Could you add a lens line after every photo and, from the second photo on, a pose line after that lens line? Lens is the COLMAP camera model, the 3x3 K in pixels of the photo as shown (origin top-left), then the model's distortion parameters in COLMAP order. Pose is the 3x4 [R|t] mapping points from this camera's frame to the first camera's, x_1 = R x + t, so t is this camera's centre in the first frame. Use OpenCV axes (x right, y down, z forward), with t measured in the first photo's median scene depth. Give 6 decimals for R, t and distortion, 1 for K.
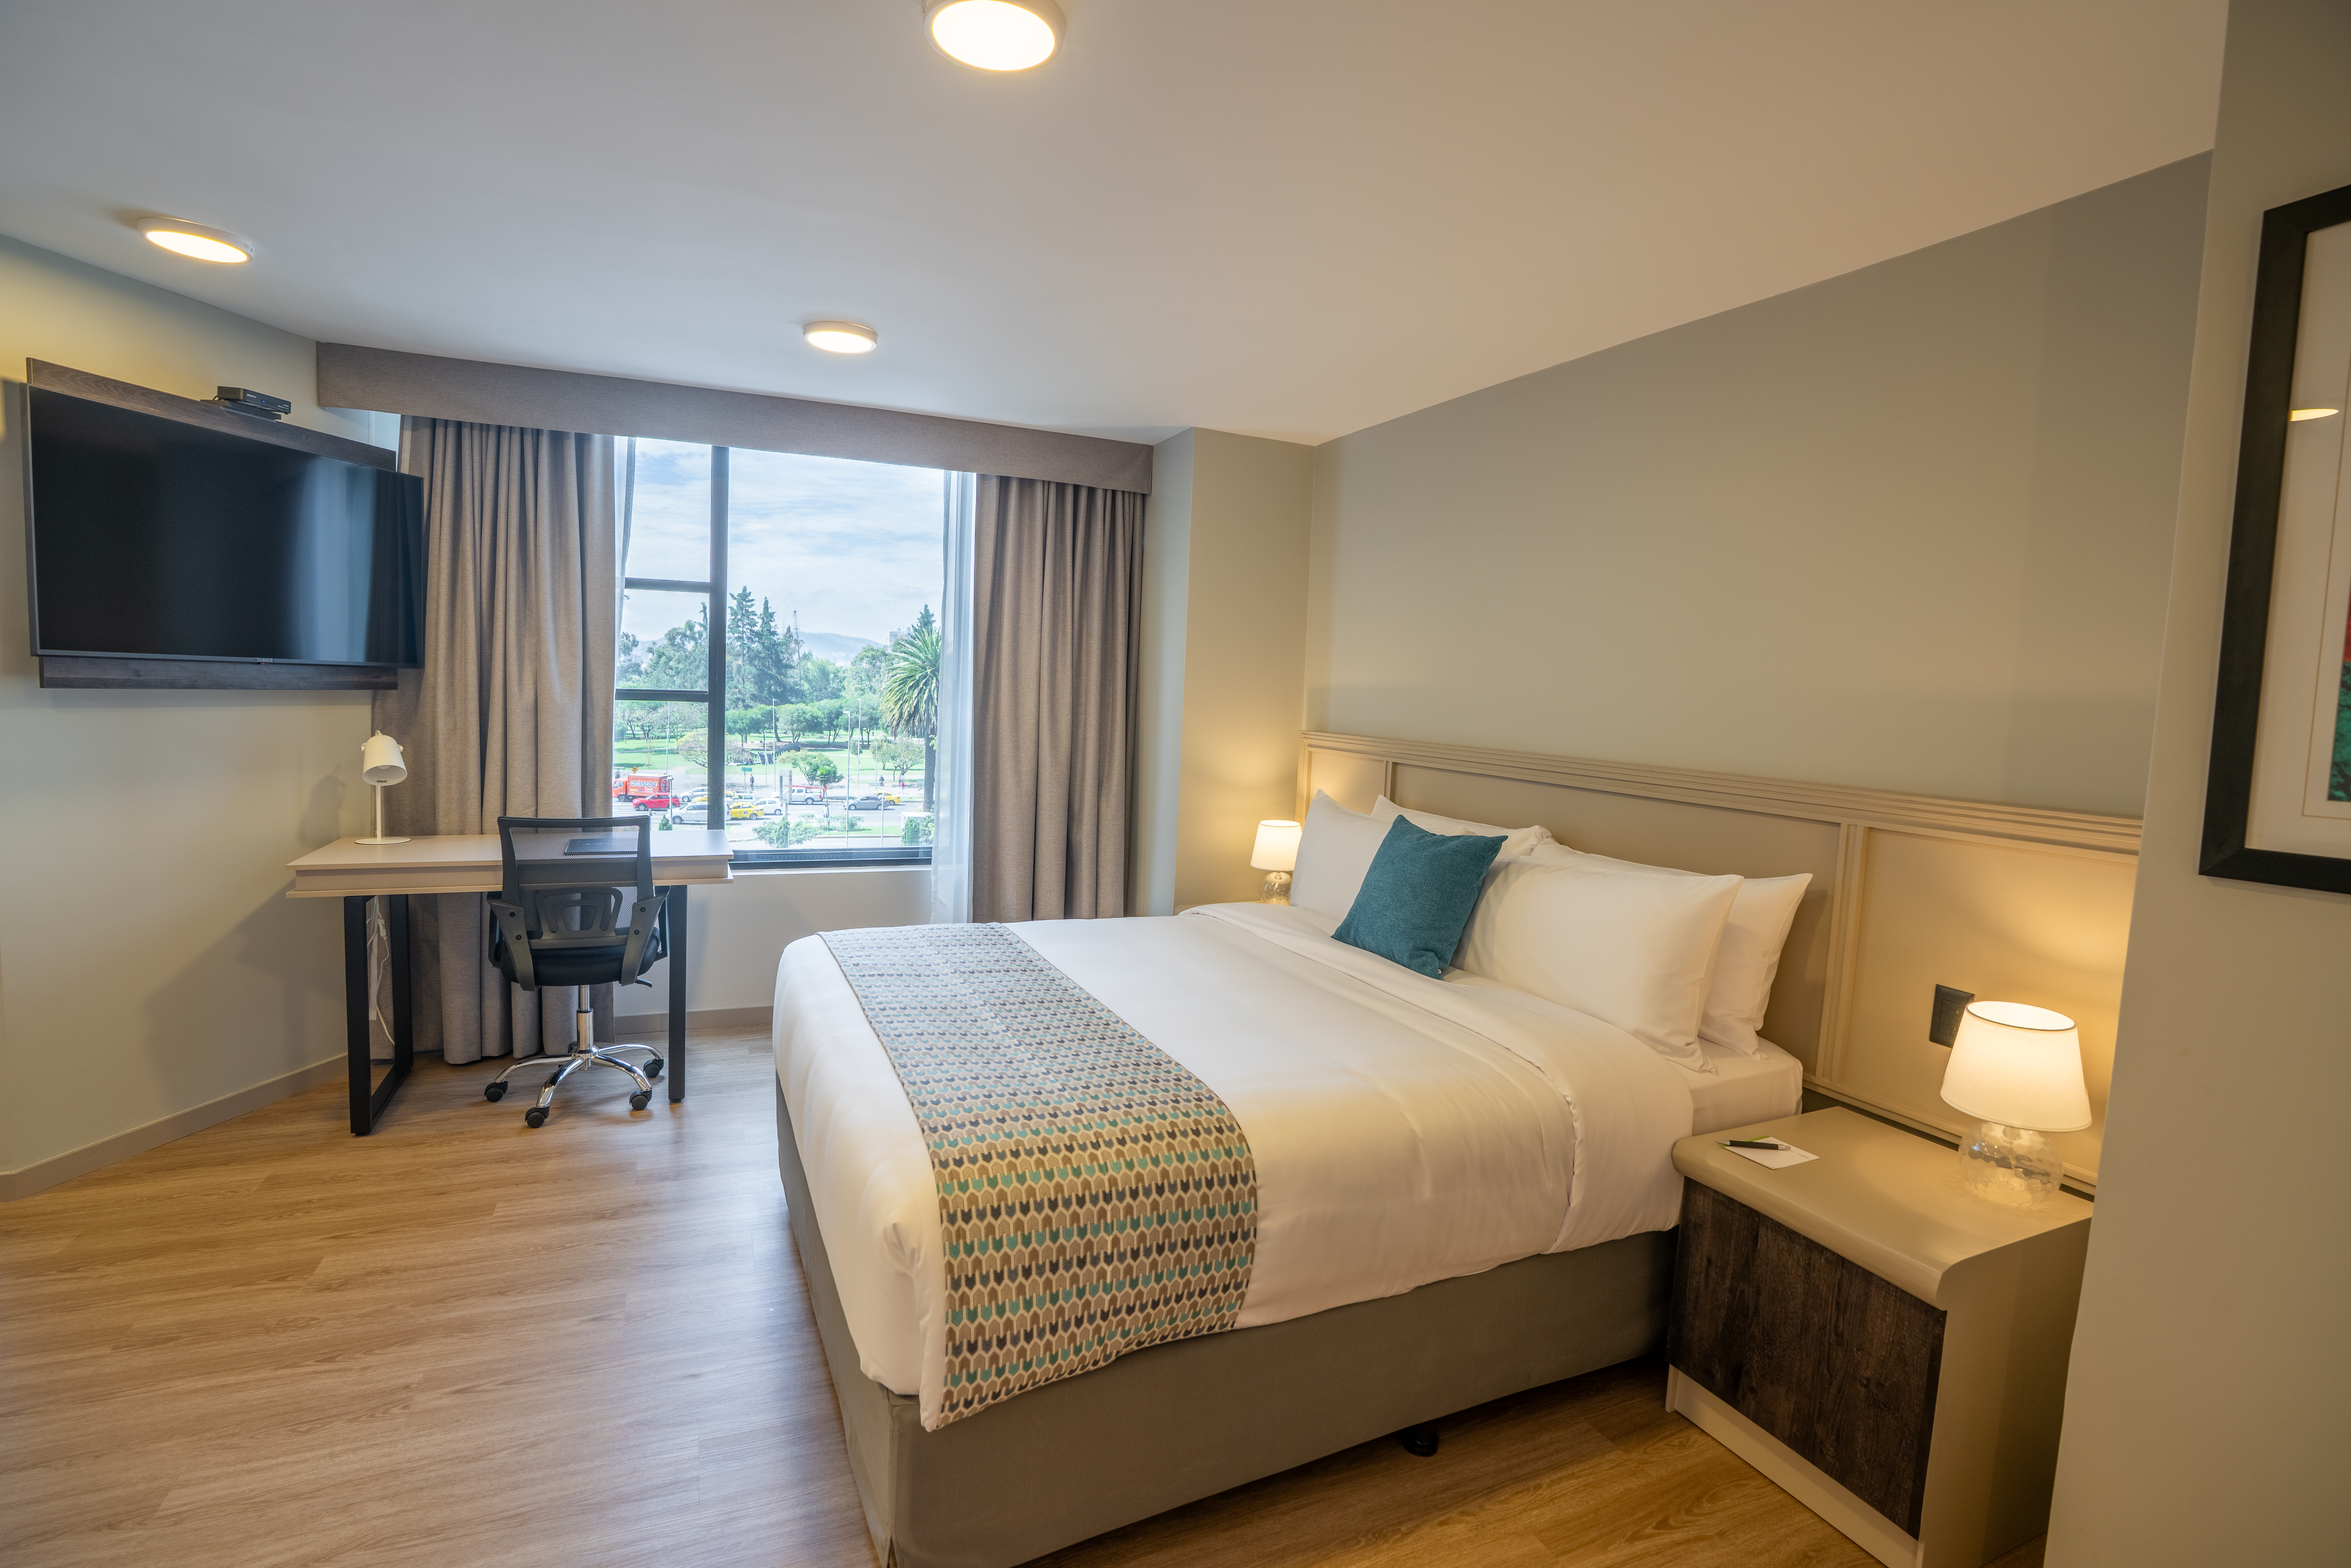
lens RADIAL K [[1087.6, 0, 1176.6], [0, 1087.6, 816.2], [0, 0, 1]] dist [-0.078000, 0.032891]
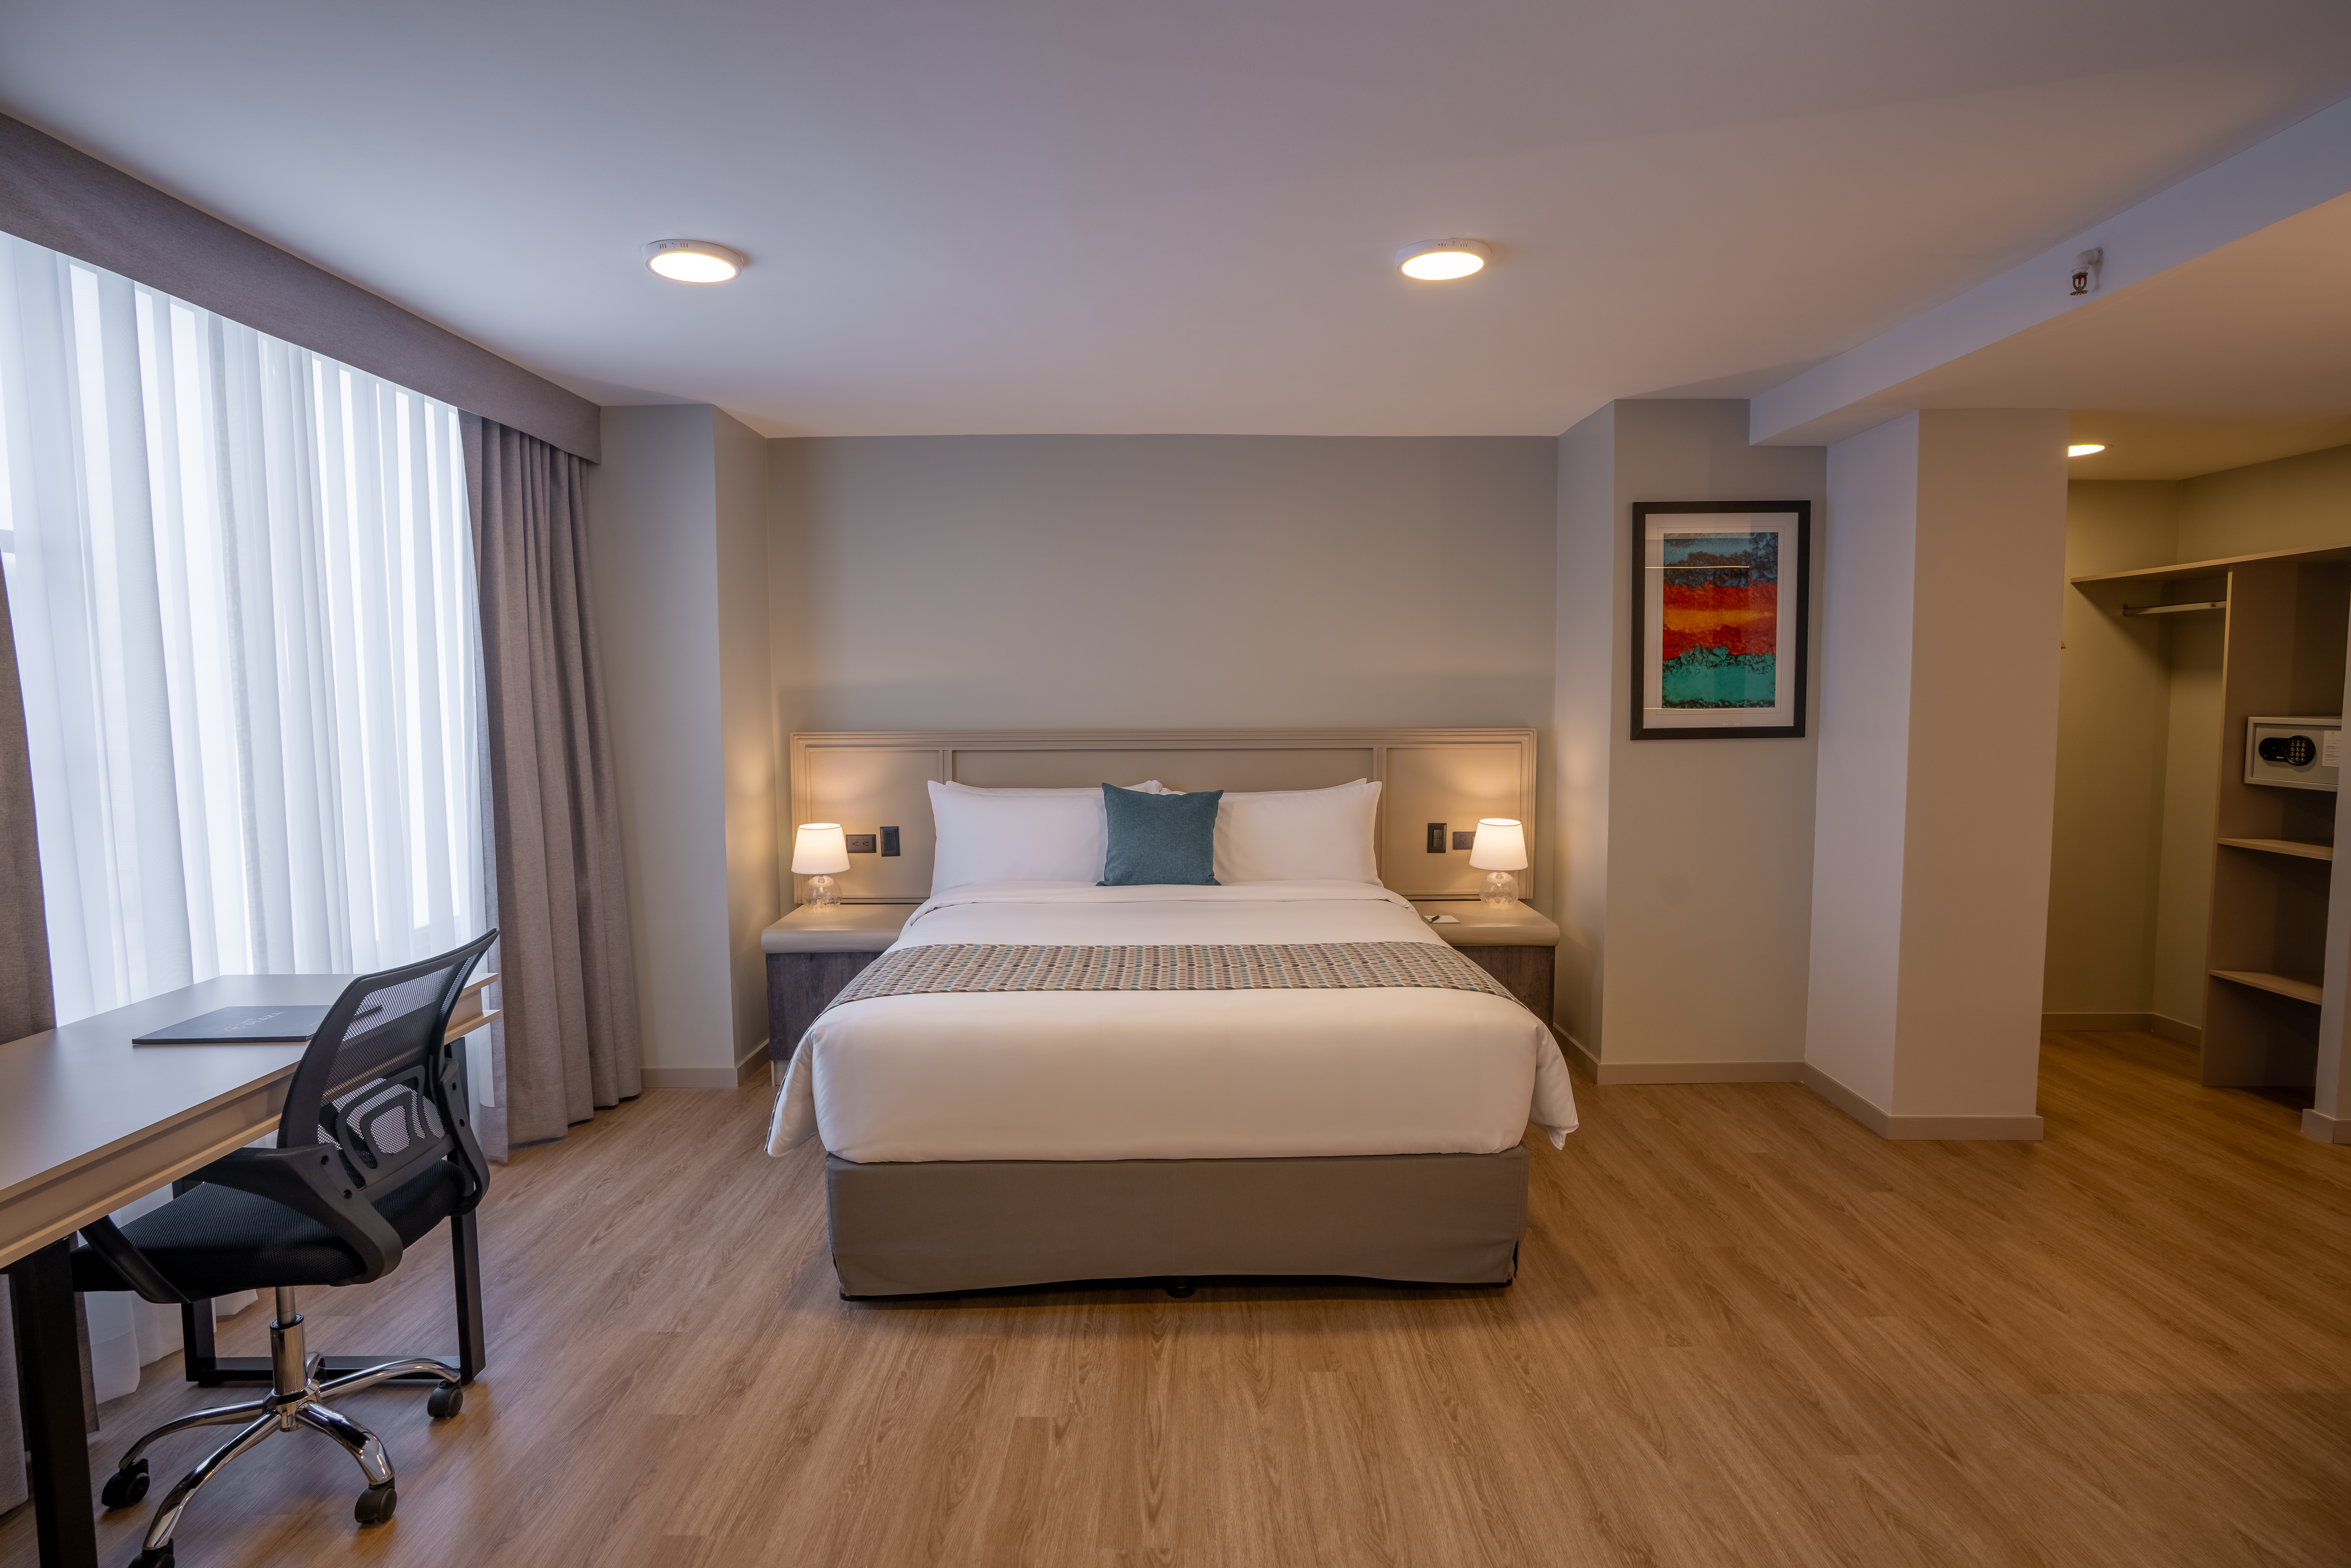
lens RADIAL K [[1206.1, 0, 1169.3], [0, 1206.1, 773.9], [0, 0, 1]] dist [0.135749, 0.000018]
pose [[0.418453, -0.111778, 0.901334, -0.910075], [0.128995, 0.989652, 0.062844, -0.080626], [-0.899032, 0.089970, 0.428541, 0.269869]]
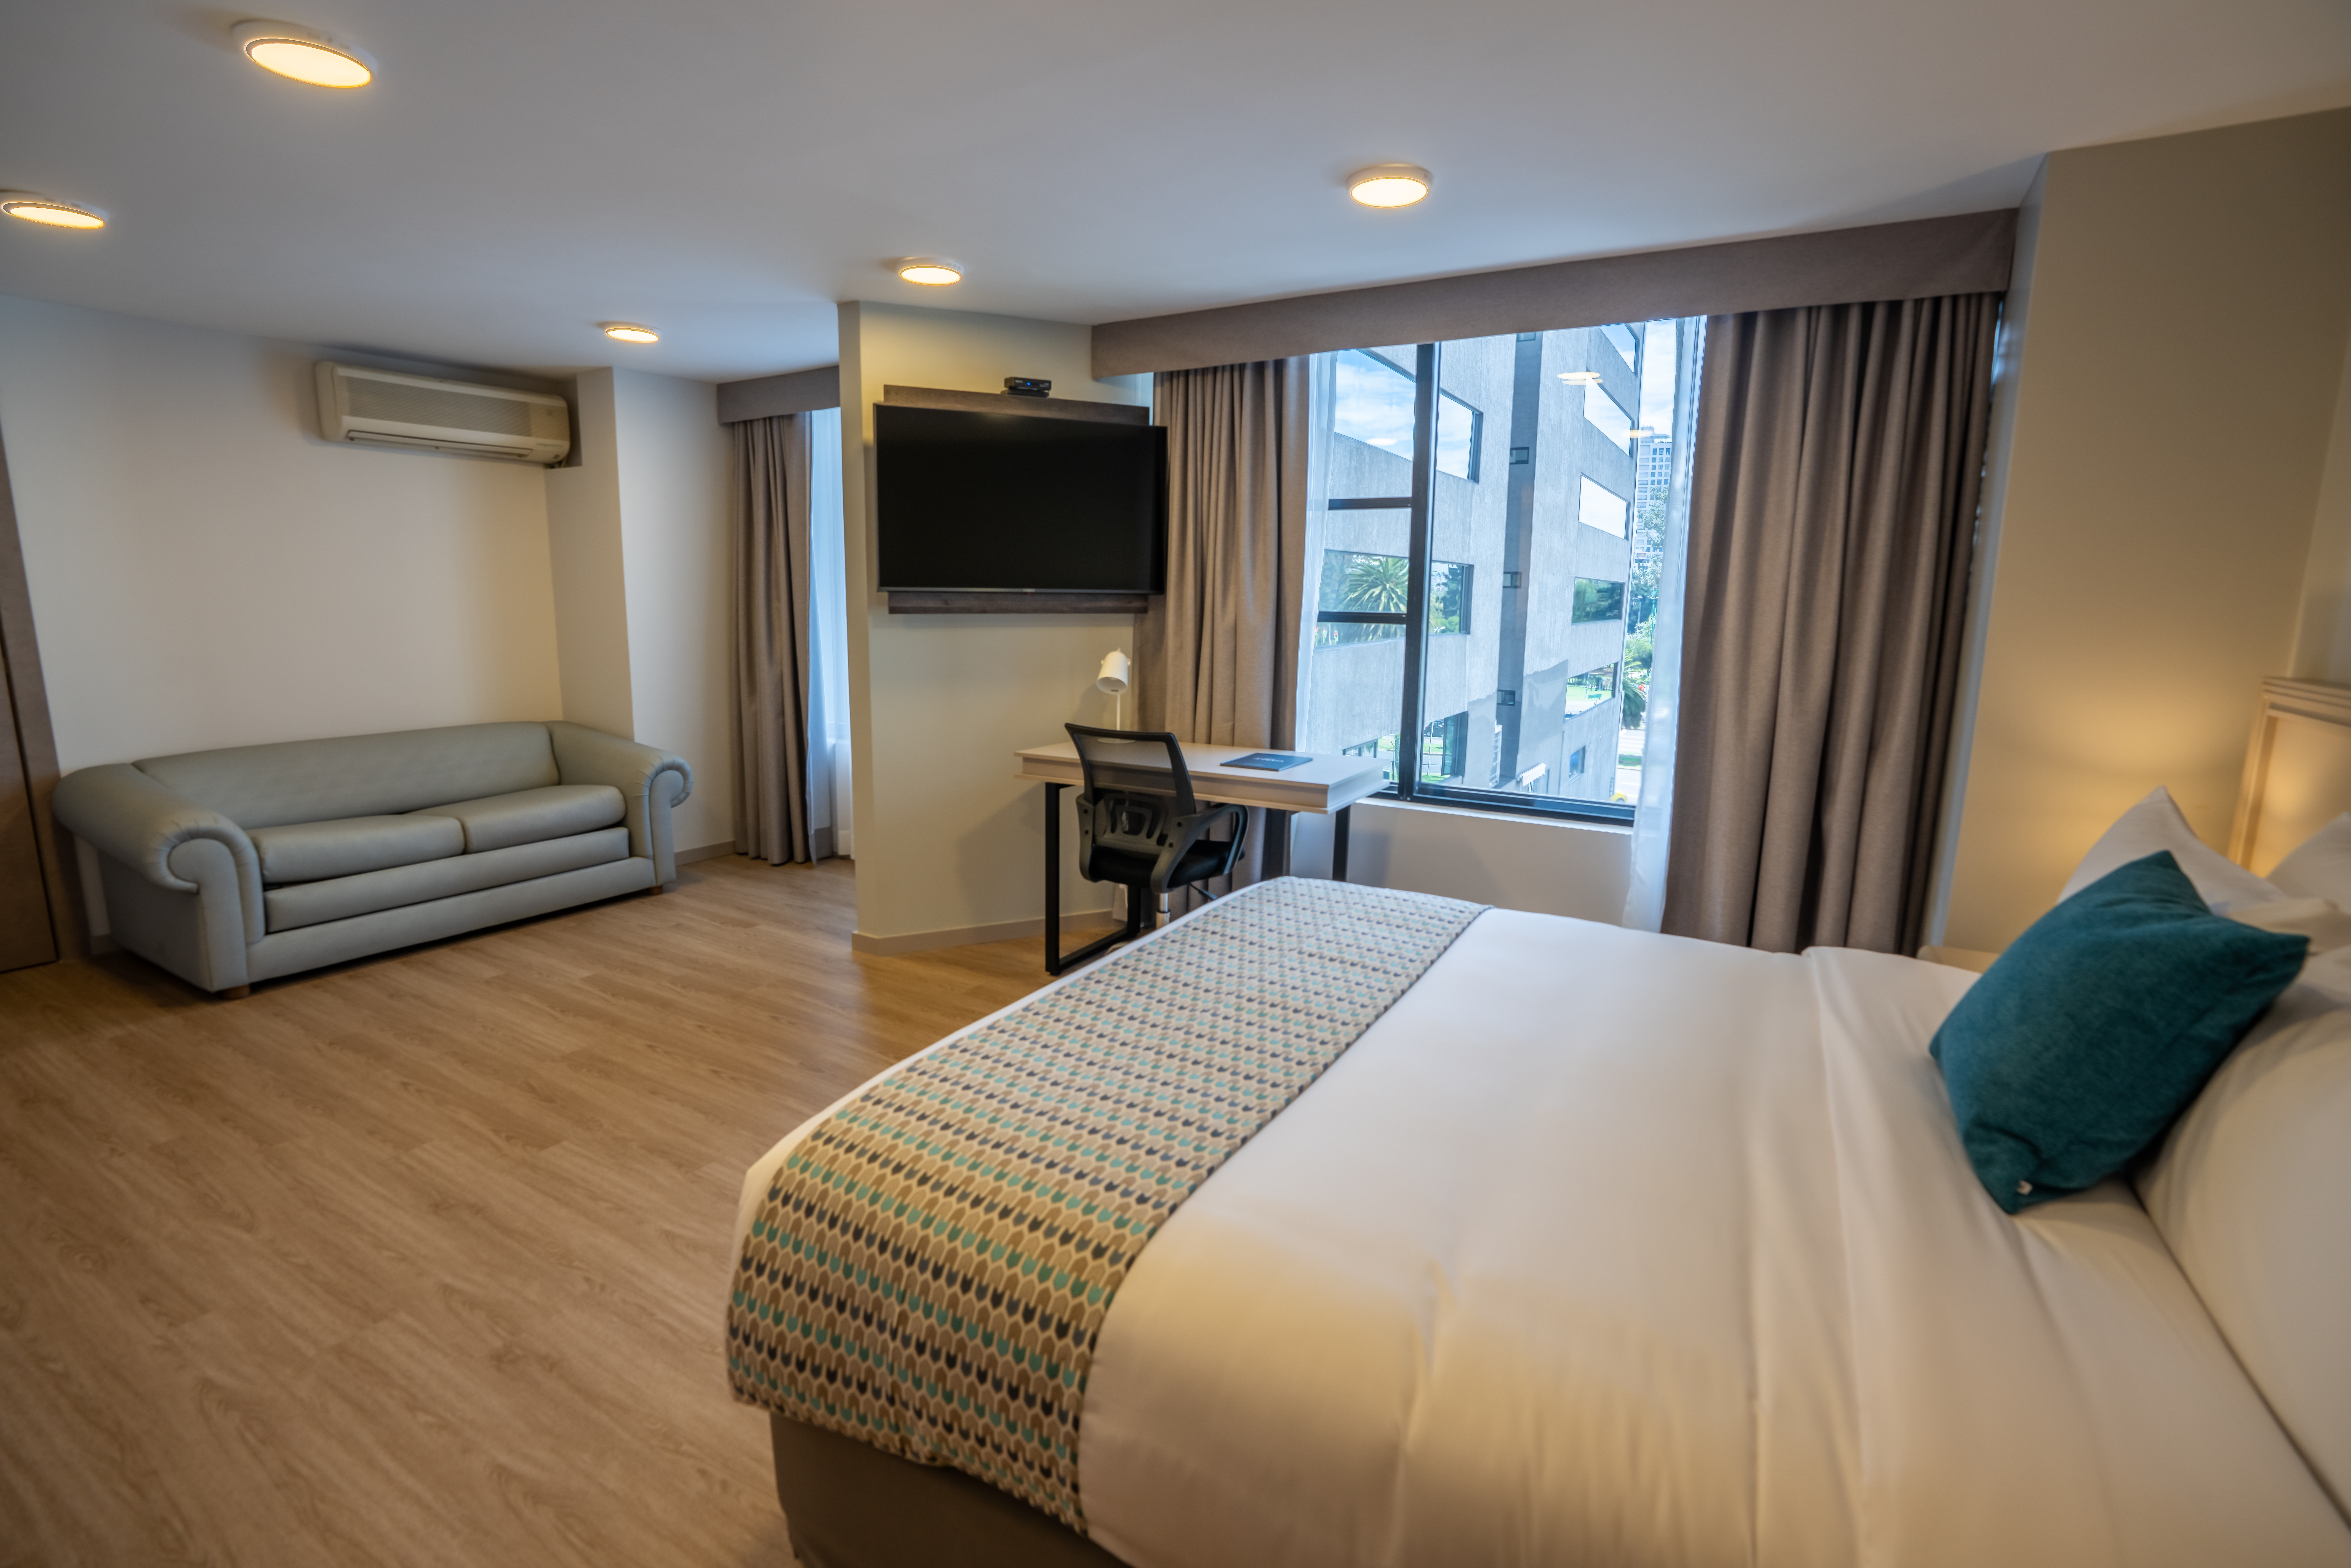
lens RADIAL K [[1087.6, 0, 1176.6], [0, 1087.6, 816.2], [0, 0, 1]] dist [-0.078000, 0.032891]
pose [[0.570665, 0.132714, -0.810388, 0.283458], [-0.085177, 0.991097, 0.102328, -0.022820], [0.816753, 0.010631, 0.576889, 0.329943]]
